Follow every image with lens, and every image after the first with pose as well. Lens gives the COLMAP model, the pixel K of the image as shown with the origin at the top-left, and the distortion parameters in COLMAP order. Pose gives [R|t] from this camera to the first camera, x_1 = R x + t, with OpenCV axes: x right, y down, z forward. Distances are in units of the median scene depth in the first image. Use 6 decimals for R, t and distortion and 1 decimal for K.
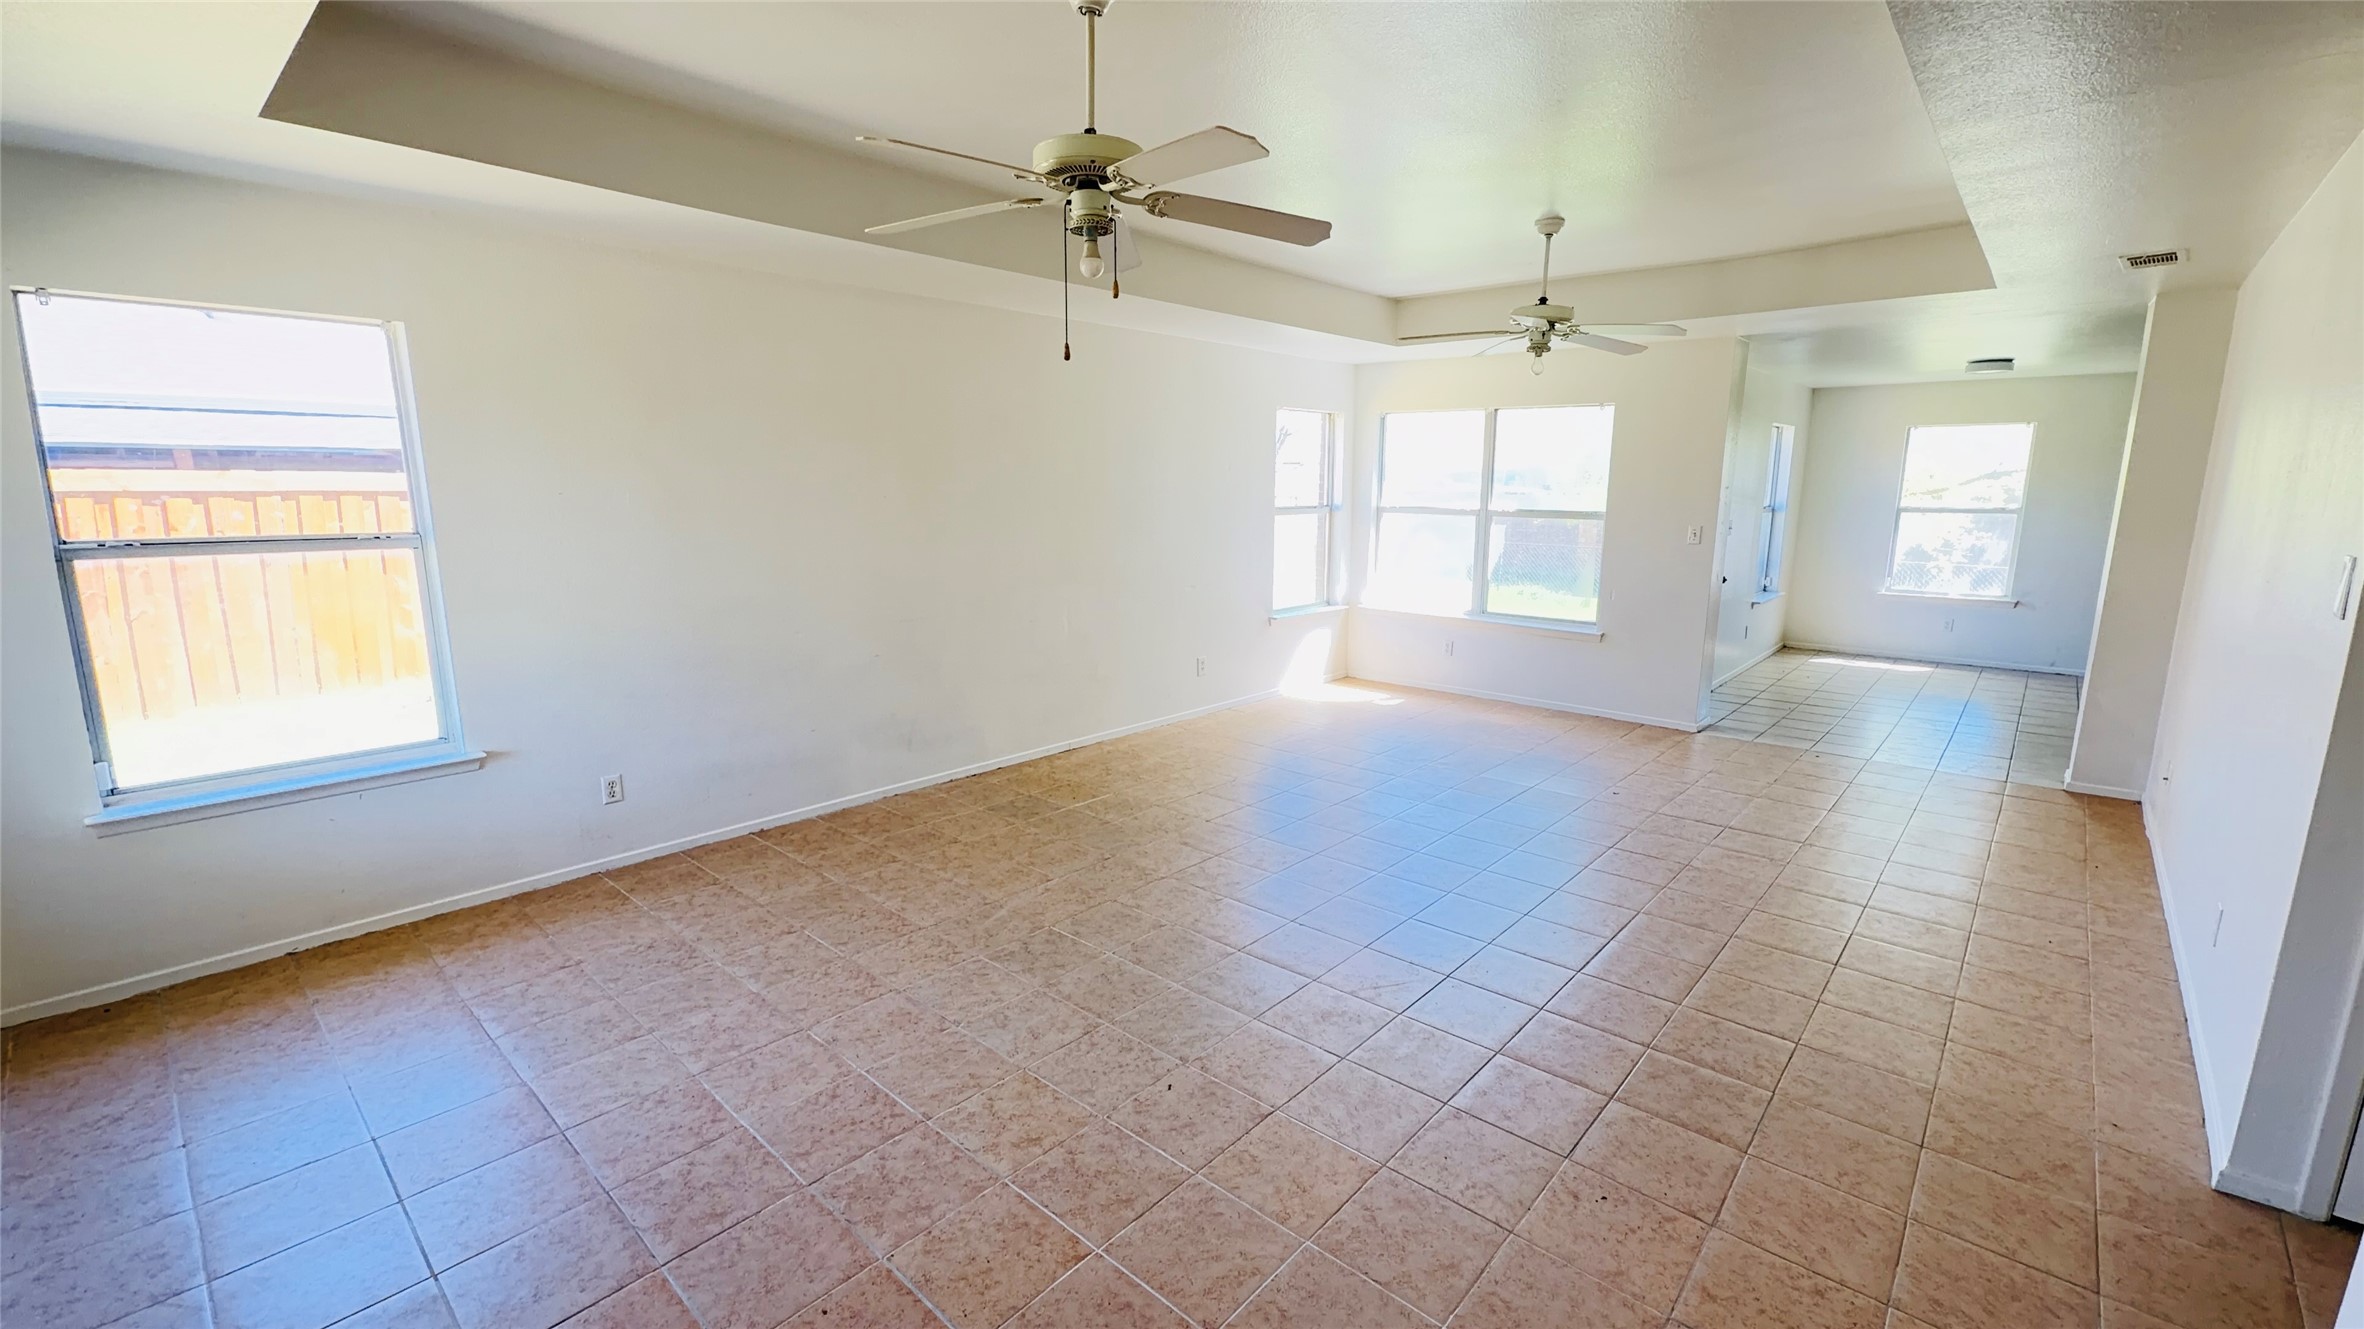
lens RADIAL K [[976.0, 0, 1171.1], [0, 976.0, 657.9], [0, 0, 1]] dist [0.000471, 0.001499]
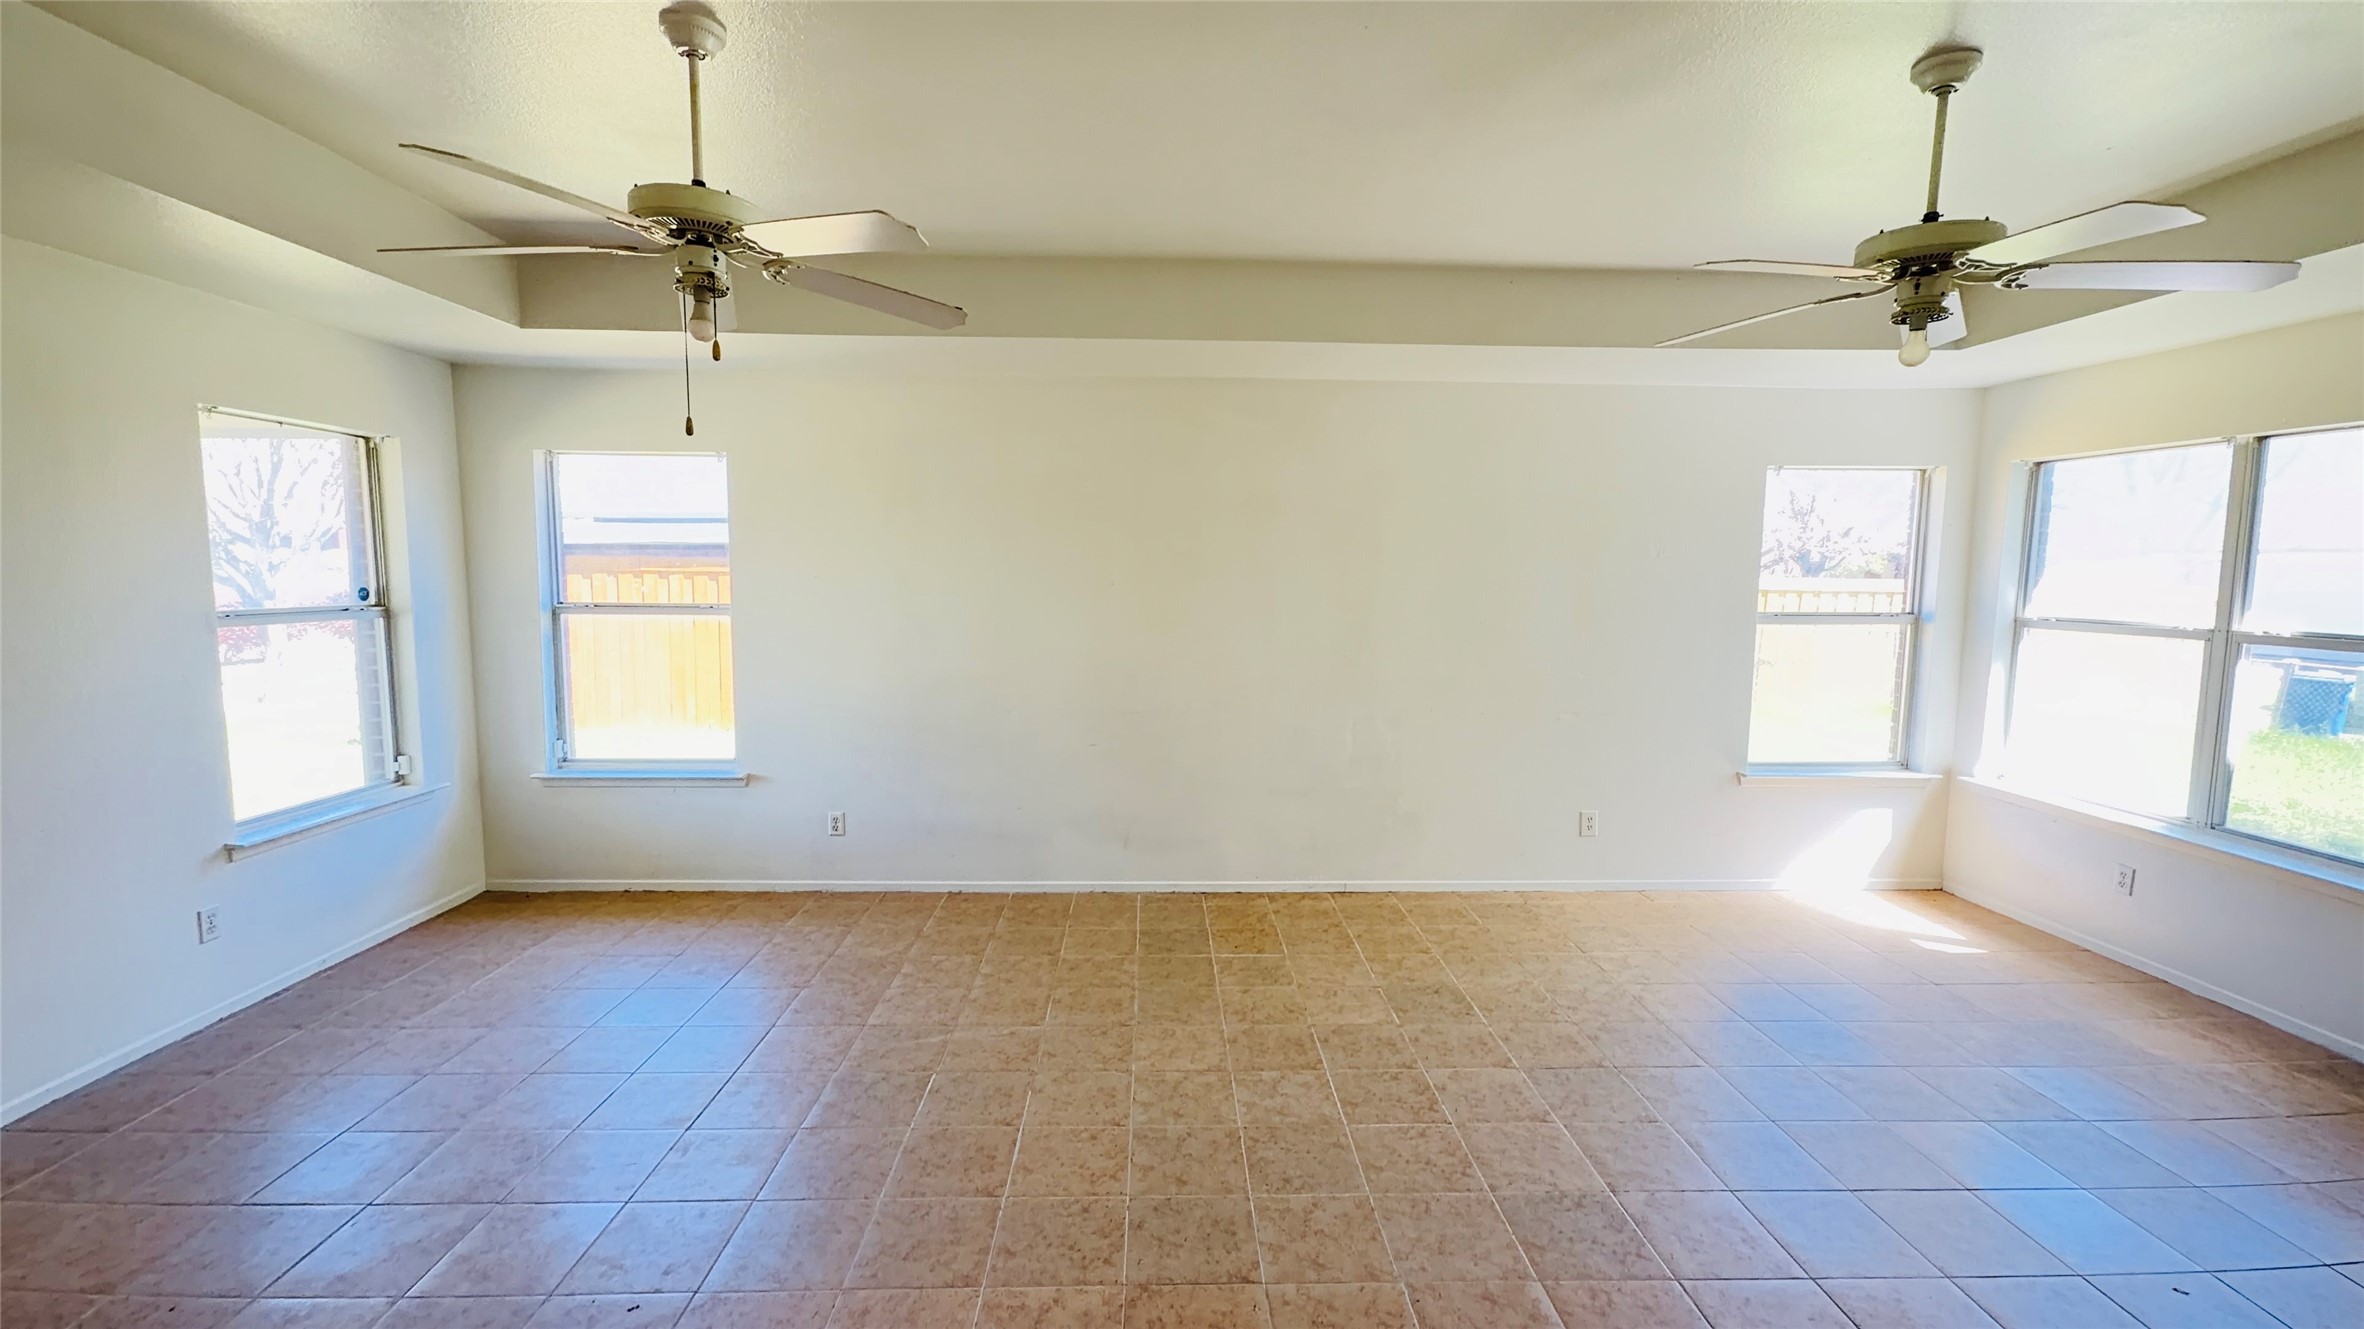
lens RADIAL K [[976.0, 0, 1181.0], [0, 976.0, 663.7], [0, 0, 1]] dist [0.000471, 0.001499]
pose [[0.694429, 0.072666, -0.715882, 0.472704], [-0.134735, 0.990423, -0.030163, -0.067467], [0.706834, 0.117400, 0.697569, 0.381087]]
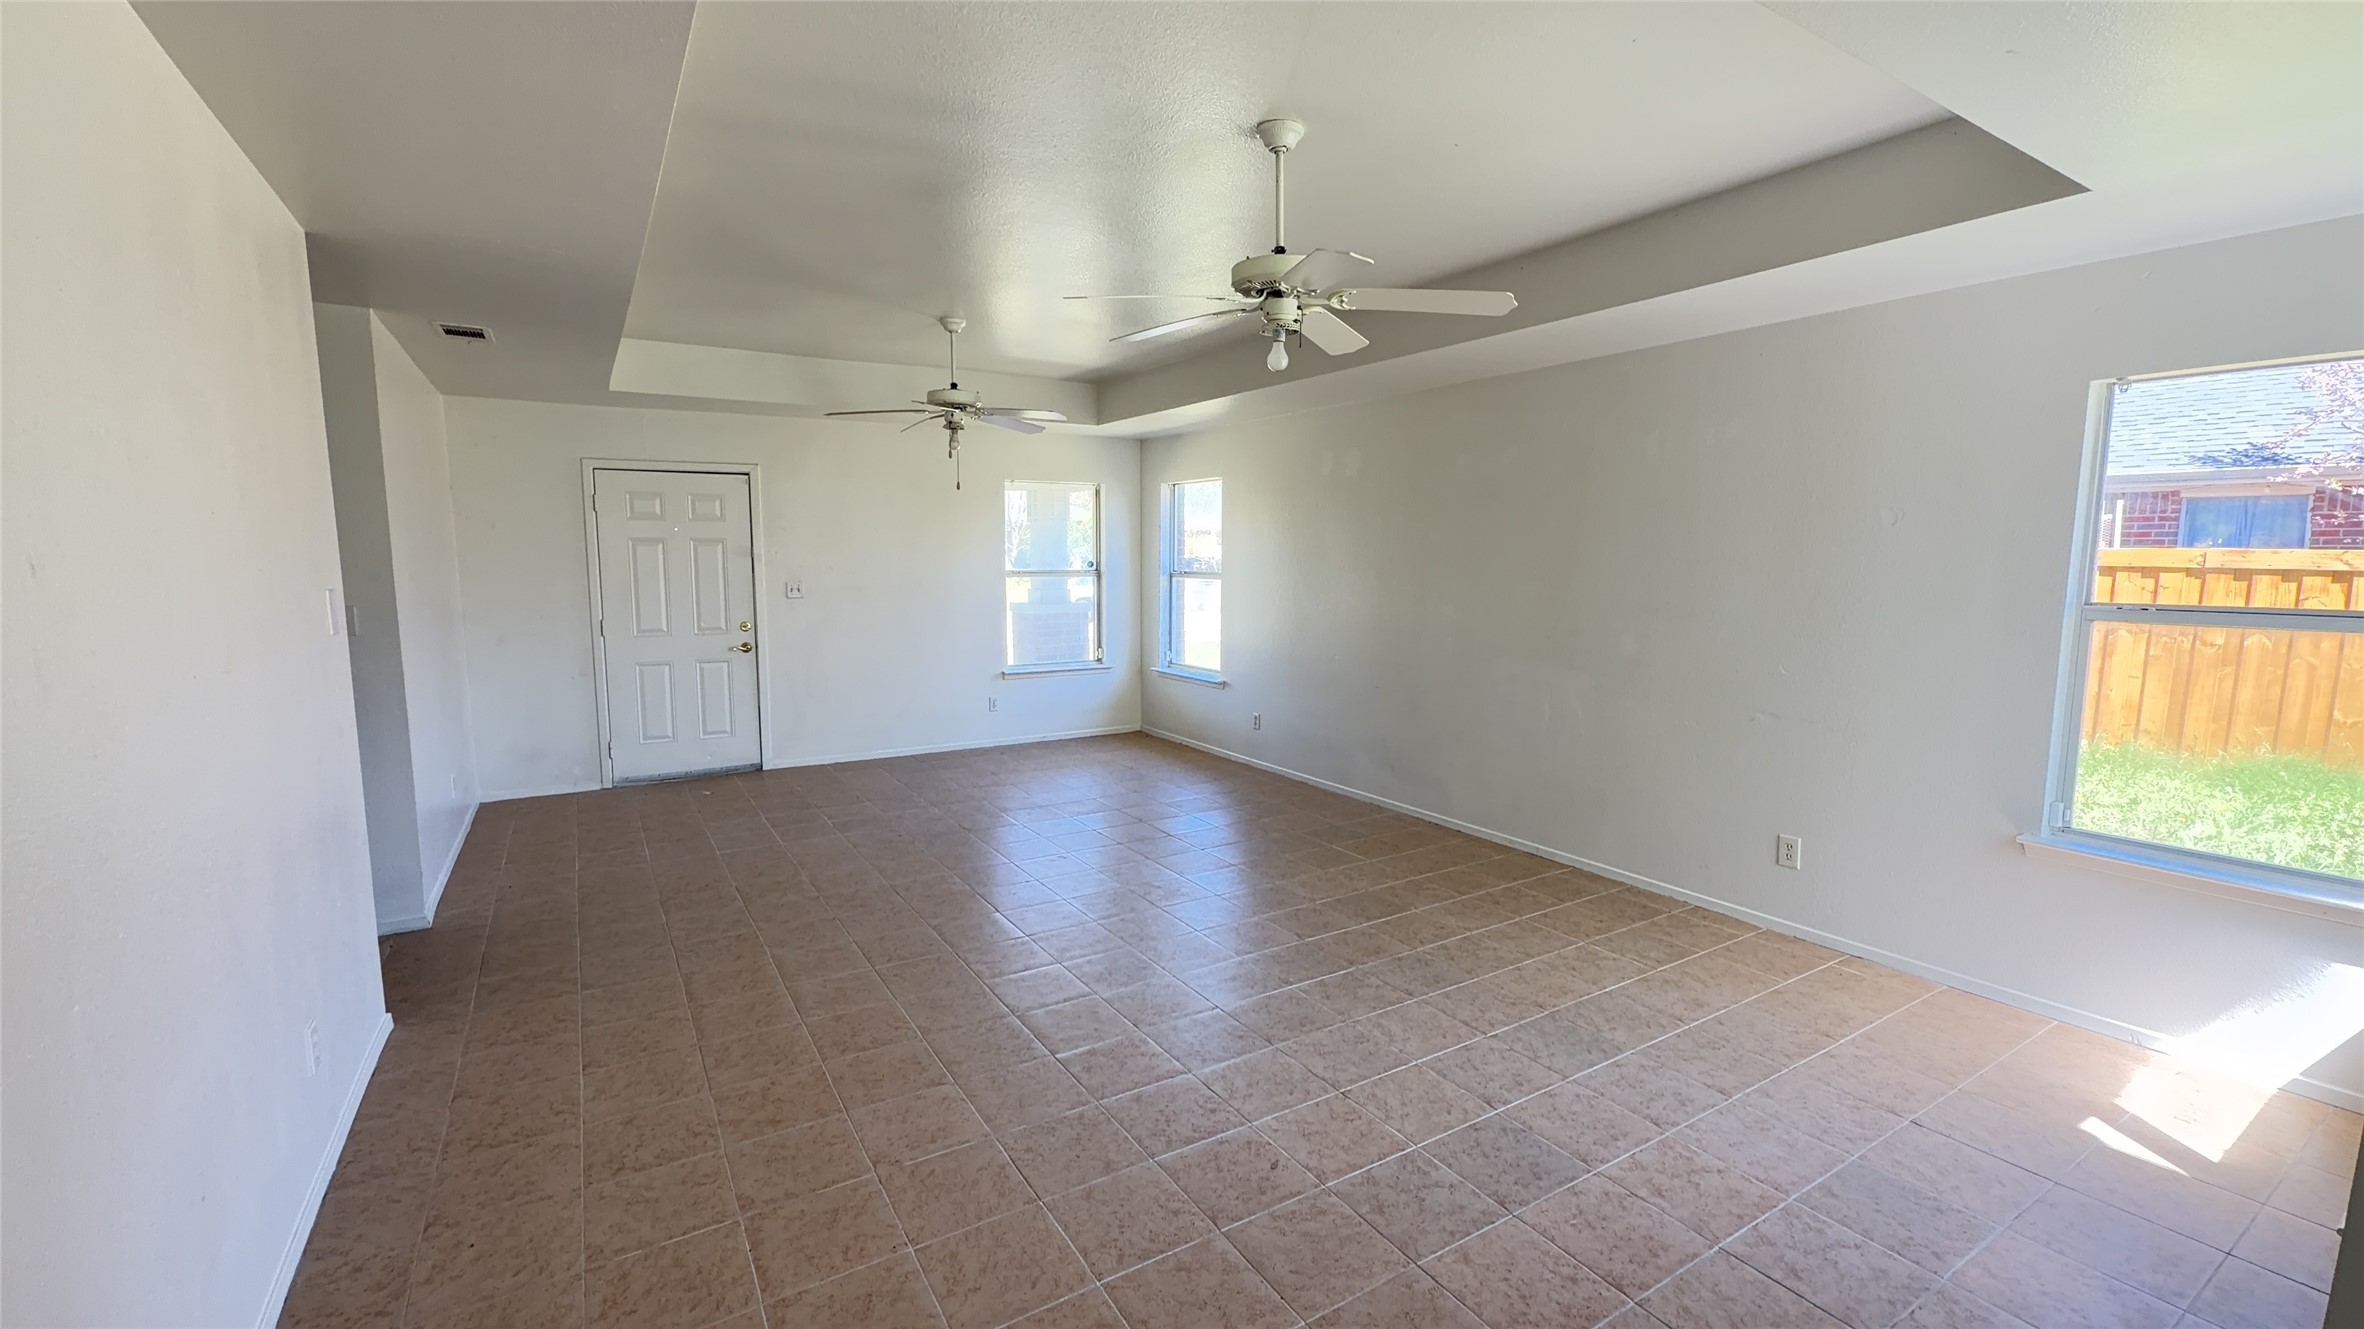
lens RADIAL K [[976.0, 0, 1193.6], [0, 976.0, 672.6], [0, 0, 1]] dist [0.000471, 0.001499]
pose [[-0.263803, 0.112757, -0.957963, 0.979739], [-0.176187, 0.970803, 0.162787, -0.187678], [0.948349, 0.211724, -0.236234, 1.106066]]
